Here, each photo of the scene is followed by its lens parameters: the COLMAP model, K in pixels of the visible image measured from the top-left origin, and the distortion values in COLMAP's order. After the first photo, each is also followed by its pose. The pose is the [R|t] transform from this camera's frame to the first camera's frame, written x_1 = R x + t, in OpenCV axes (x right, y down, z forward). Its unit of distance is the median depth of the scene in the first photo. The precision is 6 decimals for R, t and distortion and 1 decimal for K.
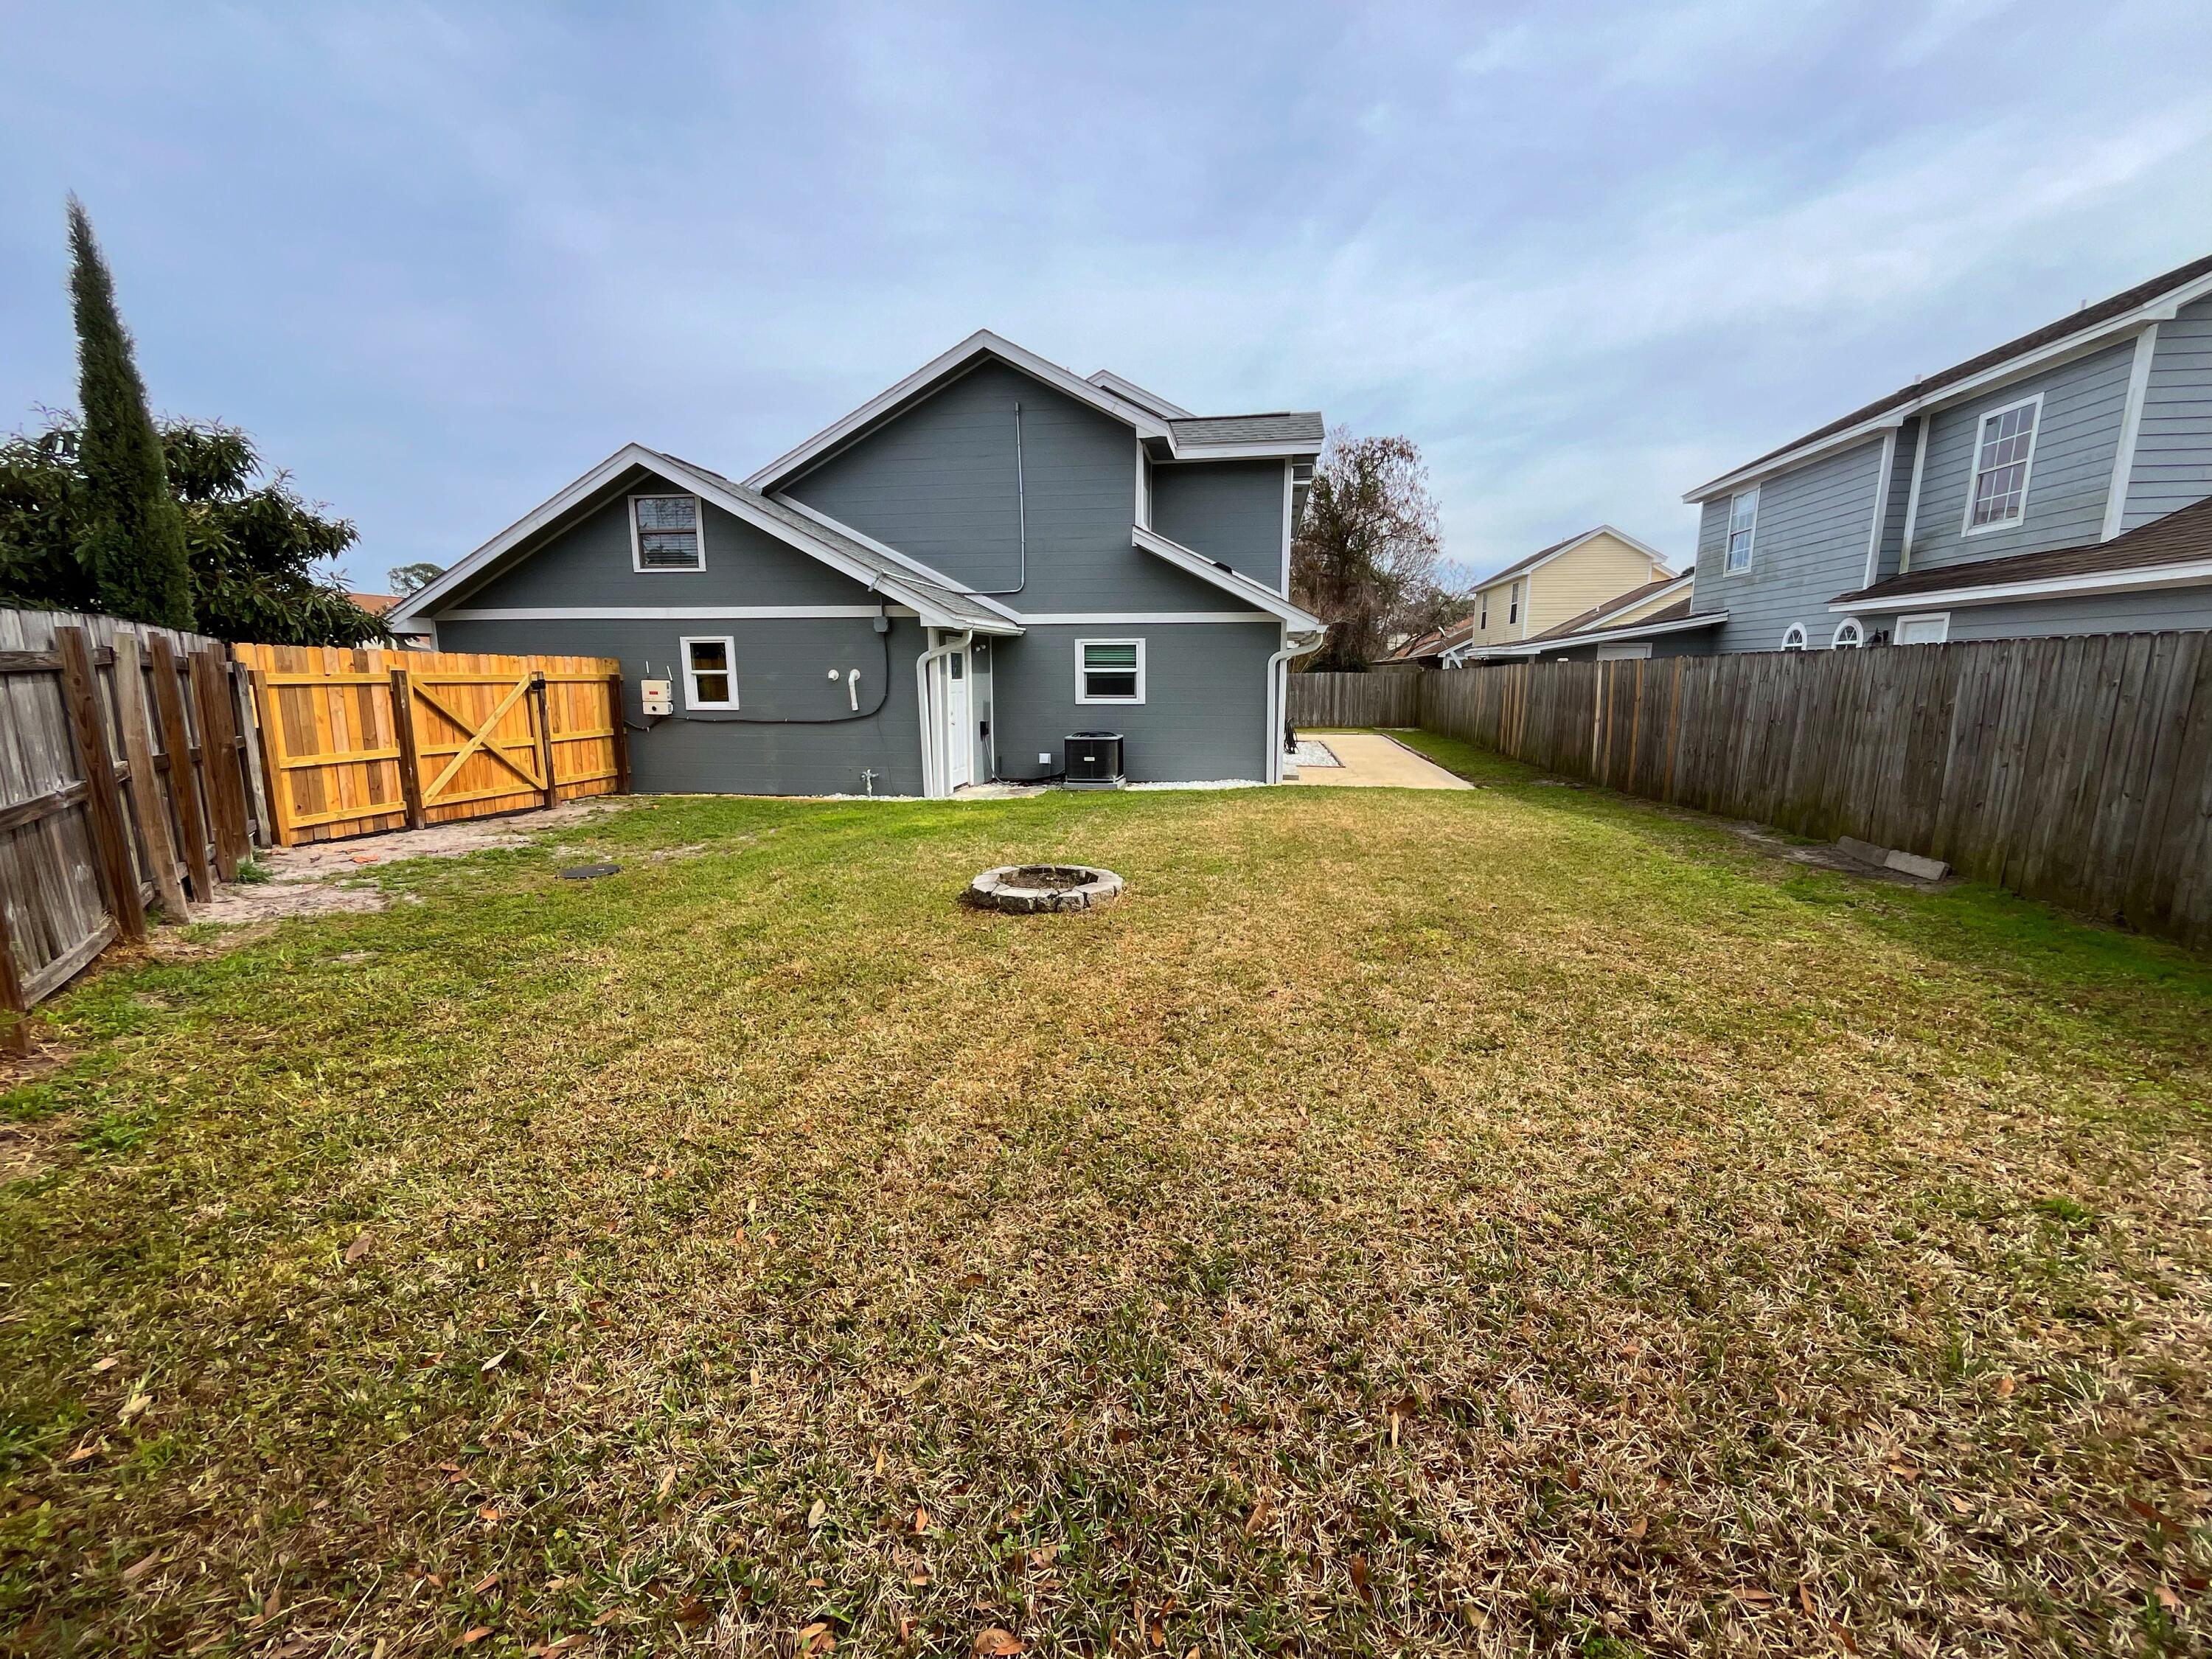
lens RADIAL K [[912.2, 0, 1108.3], [0, 912.2, 833.6], [0, 0, 1]] dist [-0.002866, -0.000285]
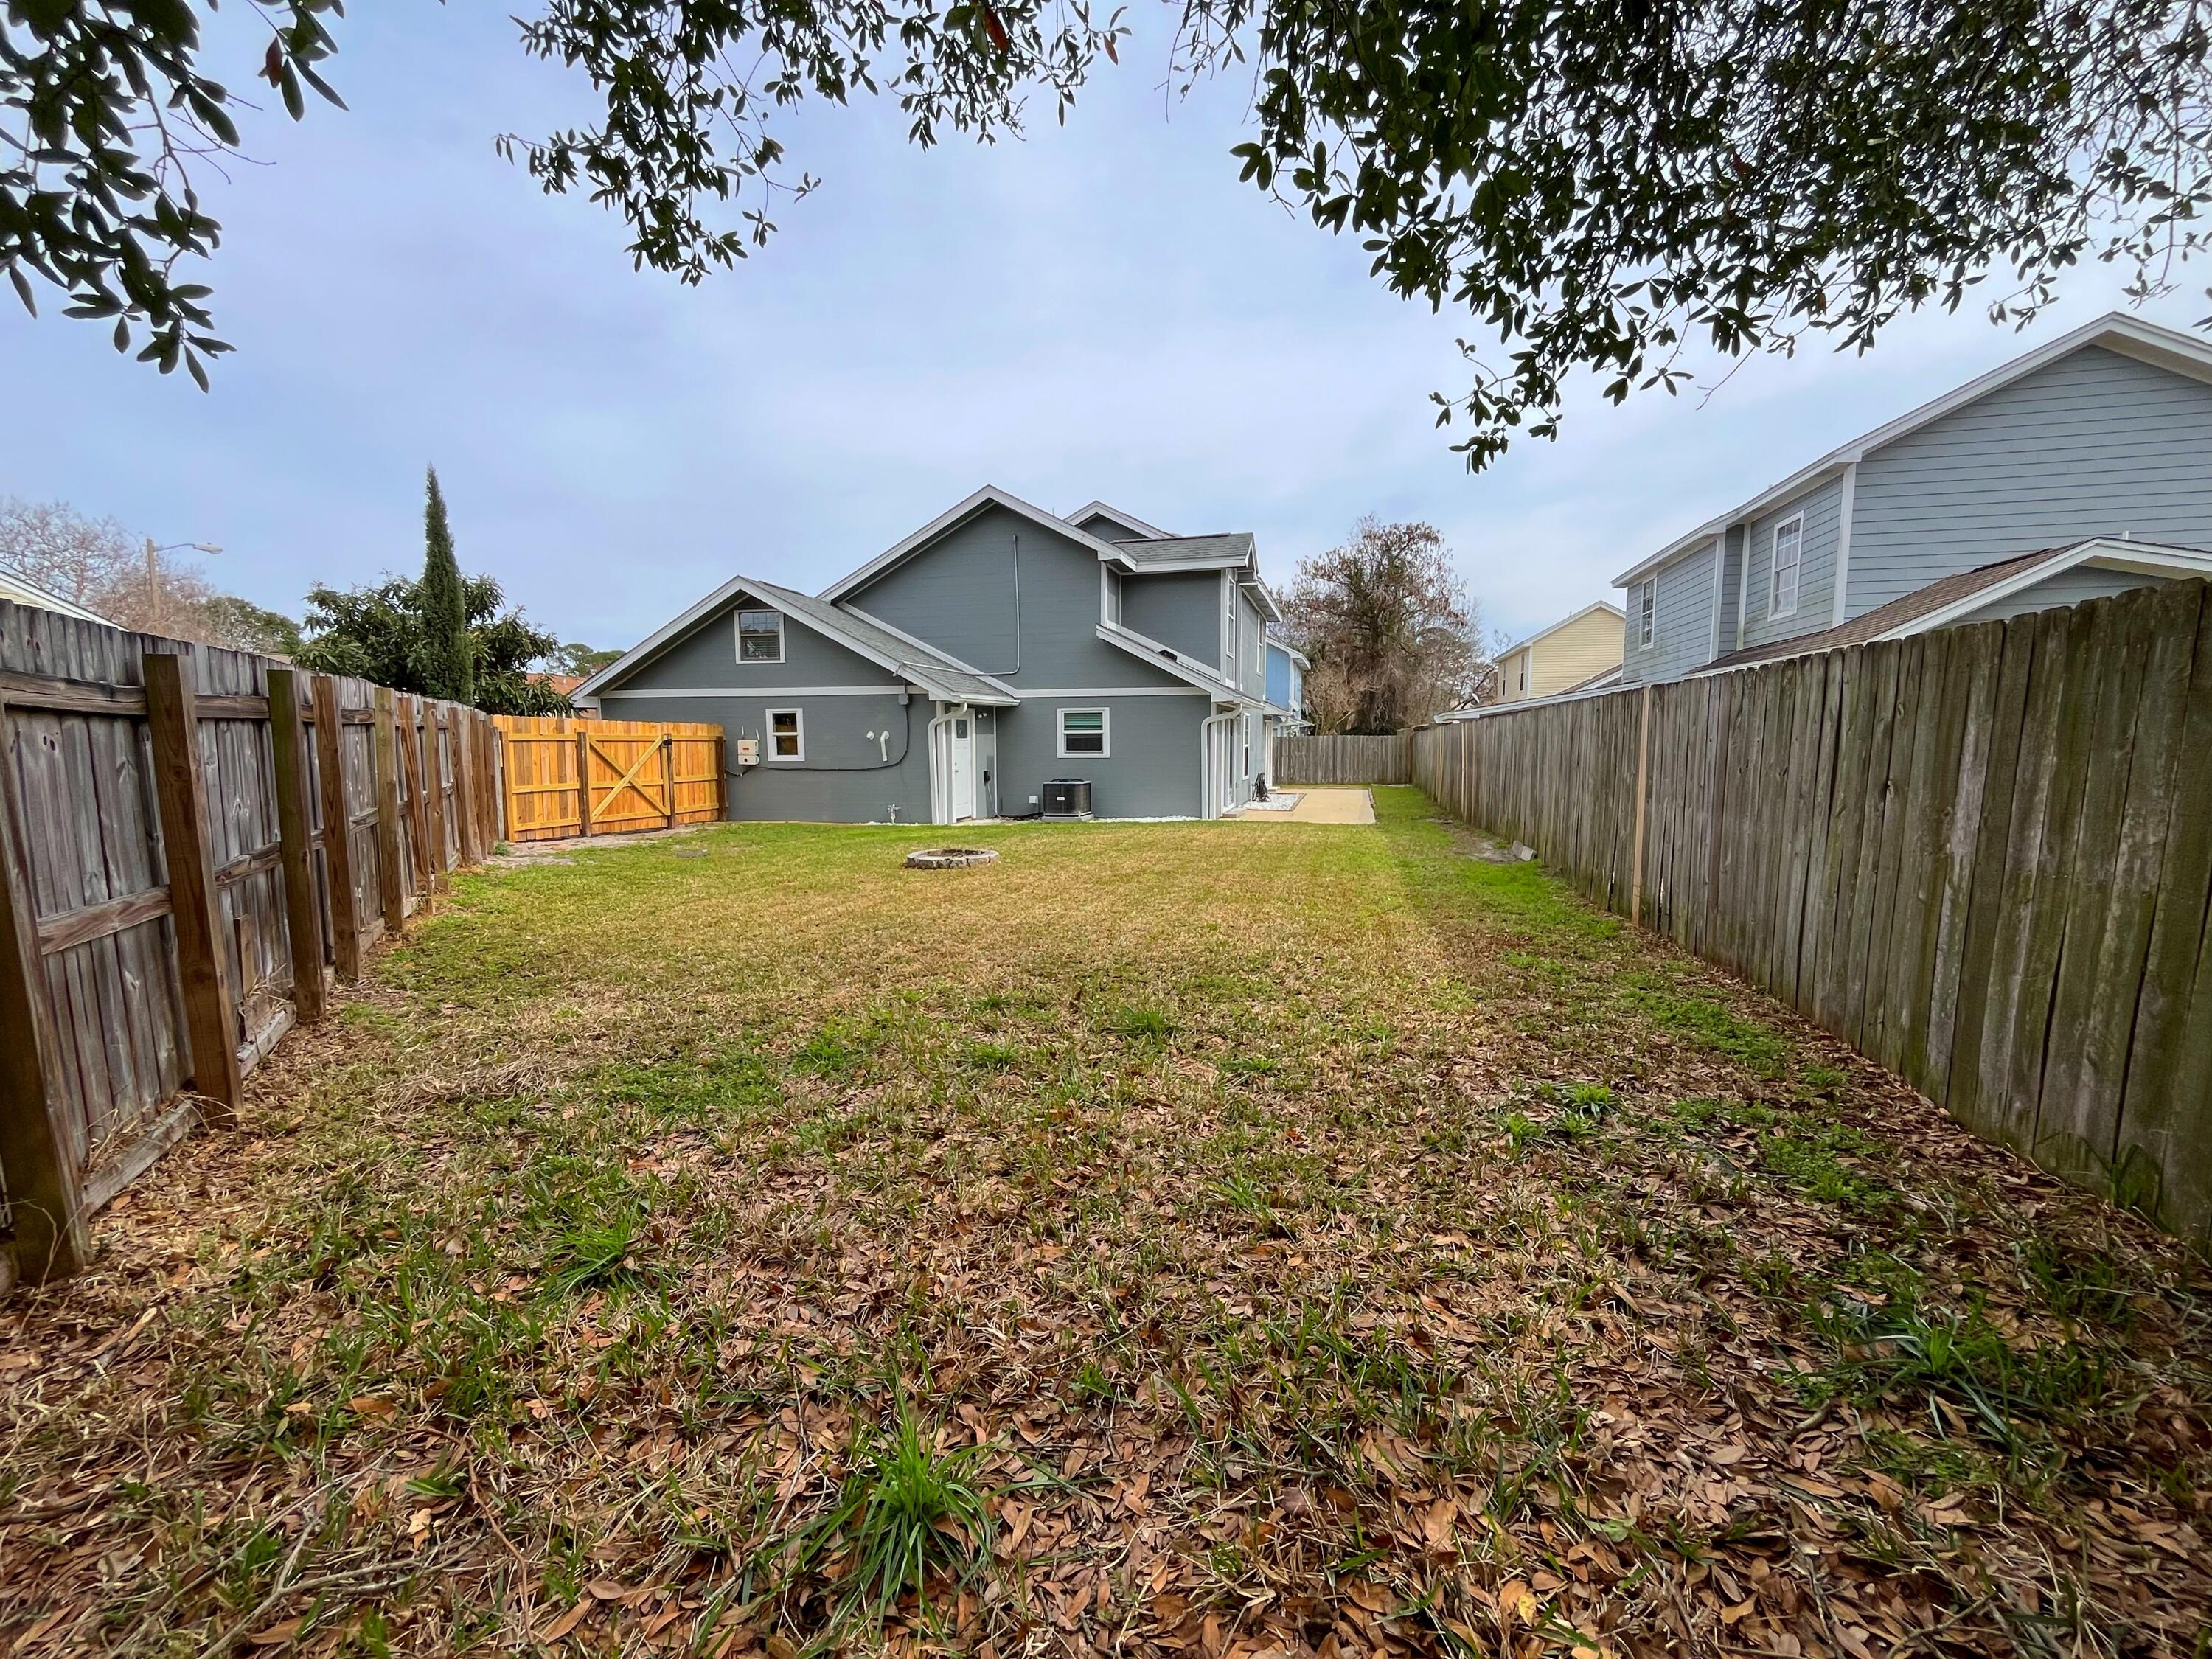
lens RADIAL K [[912.2, 0, 1110.1], [0, 912.2, 836.8], [0, 0, 1]] dist [-0.002866, -0.000285]
pose [[0.994806, 0.008094, -0.101470, 0.202472], [-0.014994, 0.997612, -0.067421, 0.067180], [0.100682, 0.068592, 0.992551, -0.324879]]
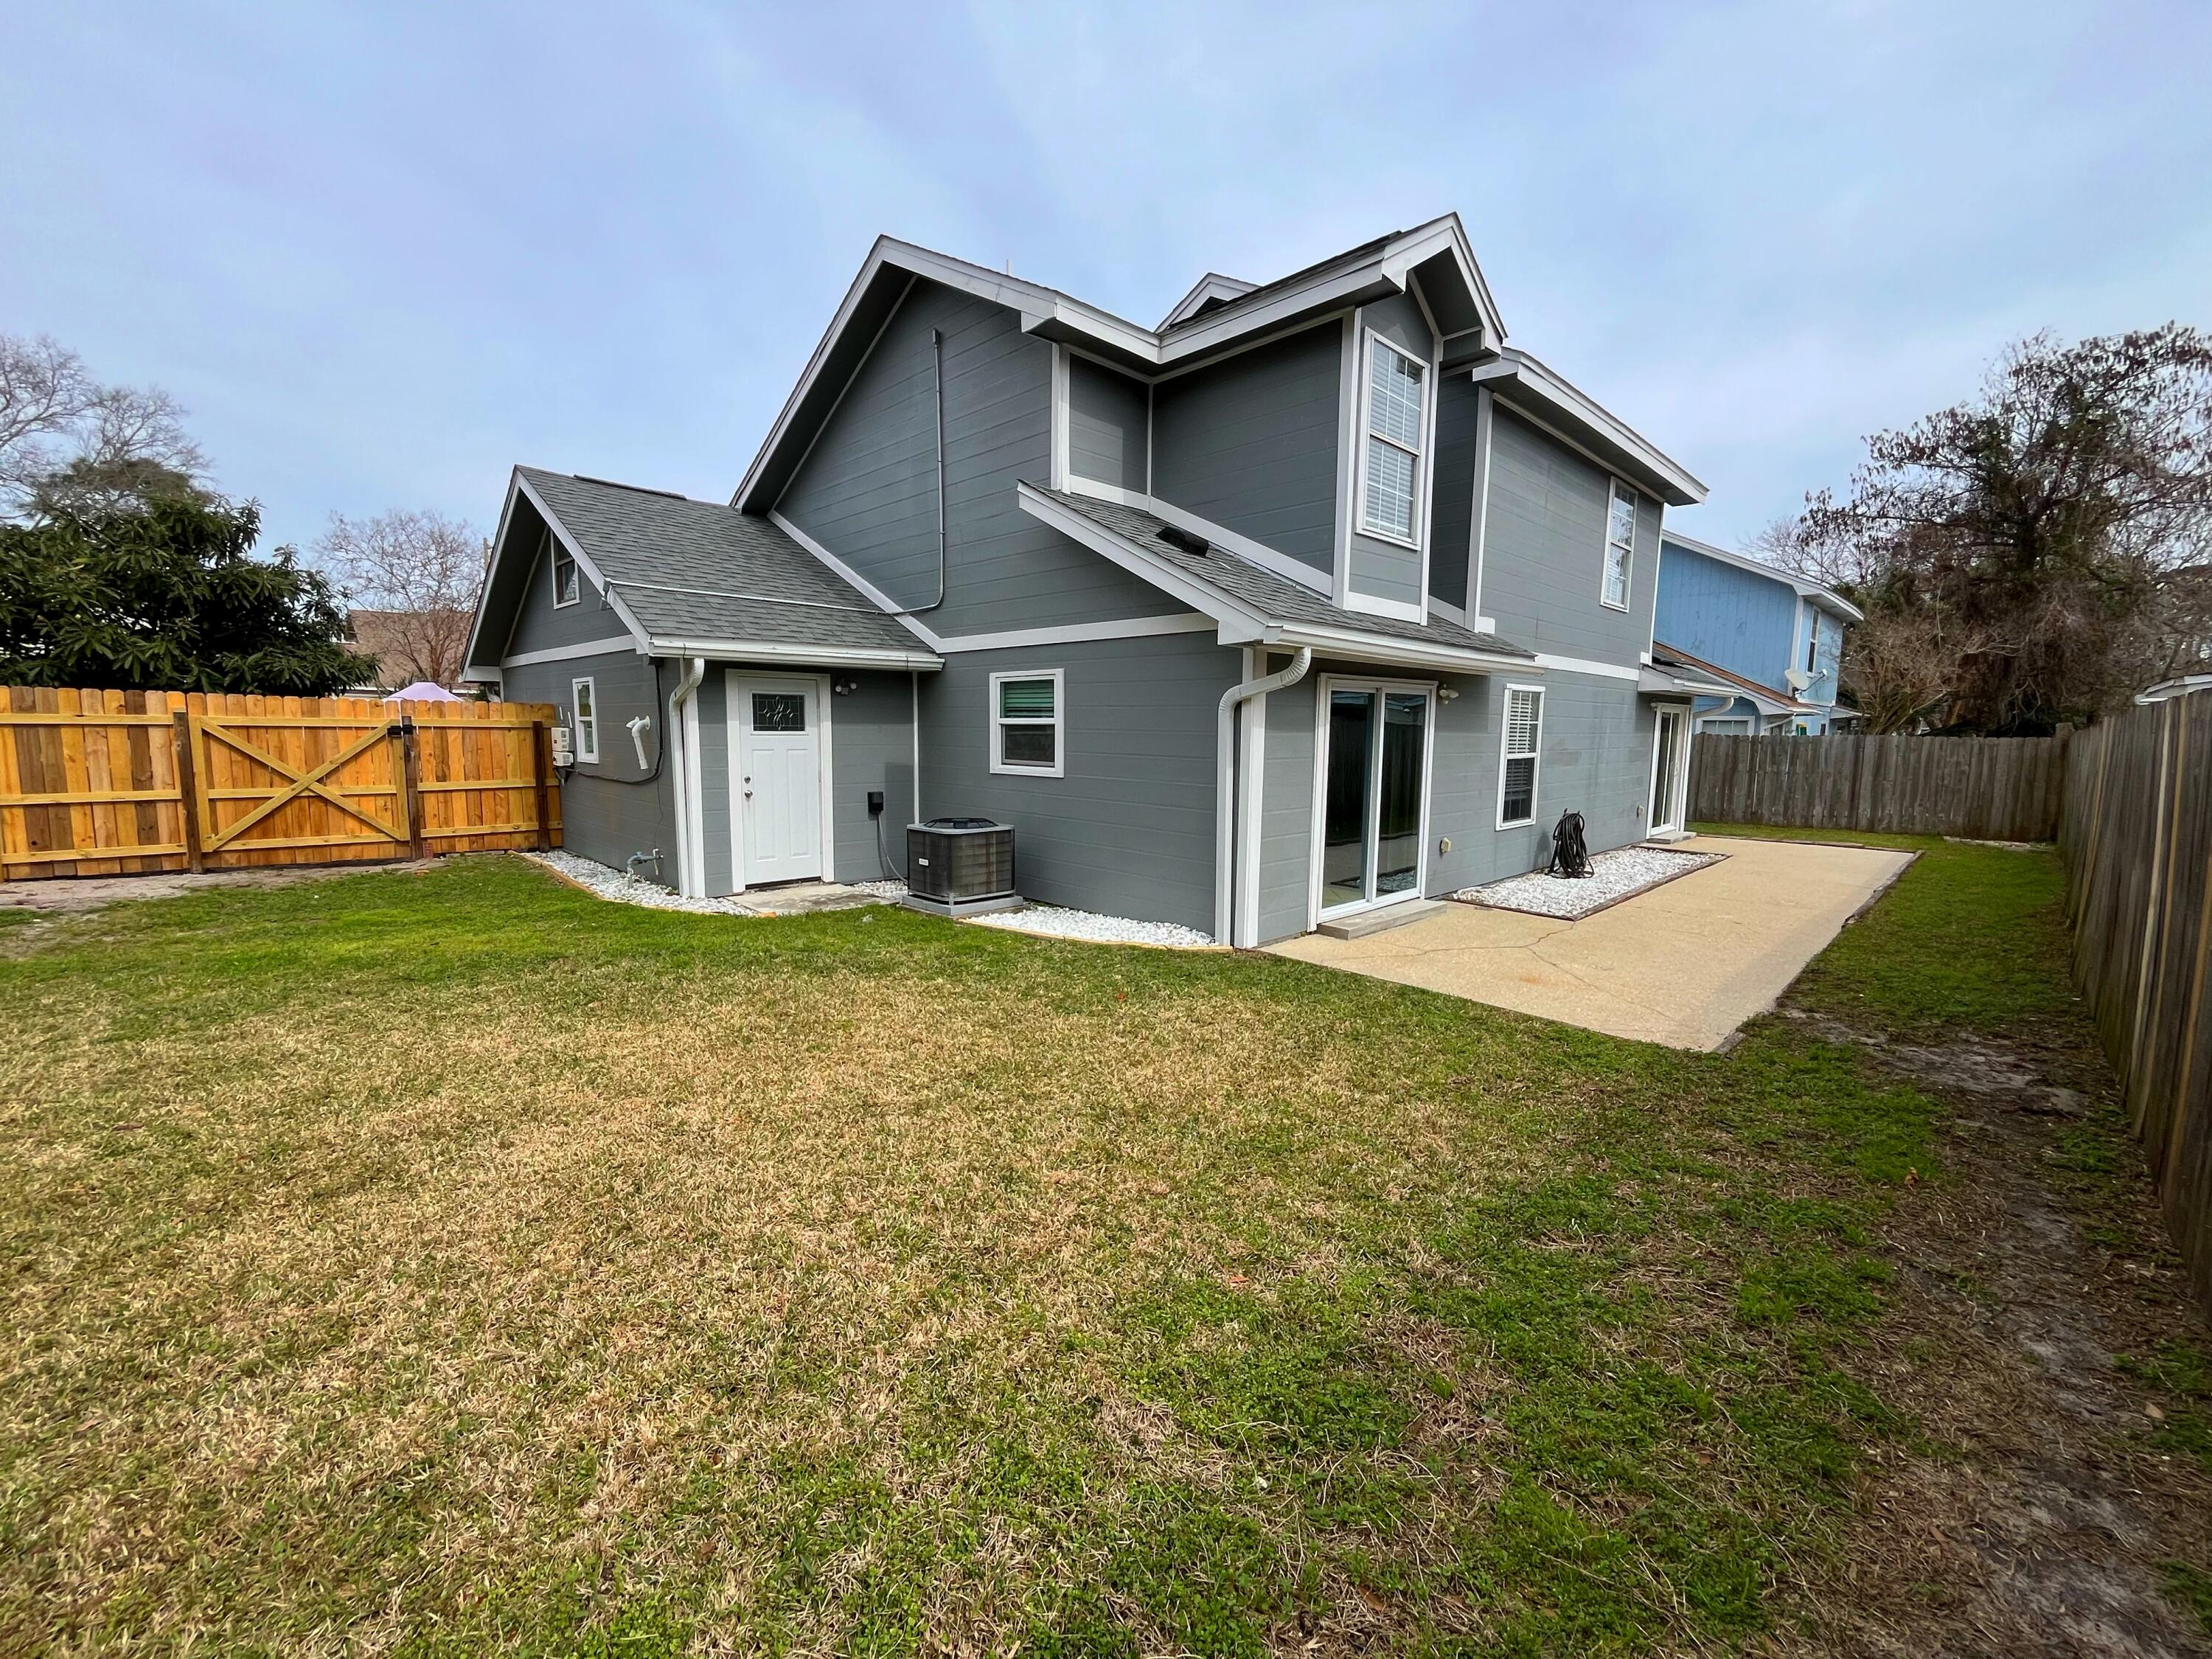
lens RADIAL K [[912.2, 0, 1112.8], [0, 912.2, 844.3], [0, 0, 1]] dist [-0.002866, -0.000285]
pose [[0.805926, 0.084970, -0.585886, 0.494314], [-0.114440, 0.993340, -0.013358, -0.109431], [0.580849, 0.077814, 0.810283, 0.624940]]
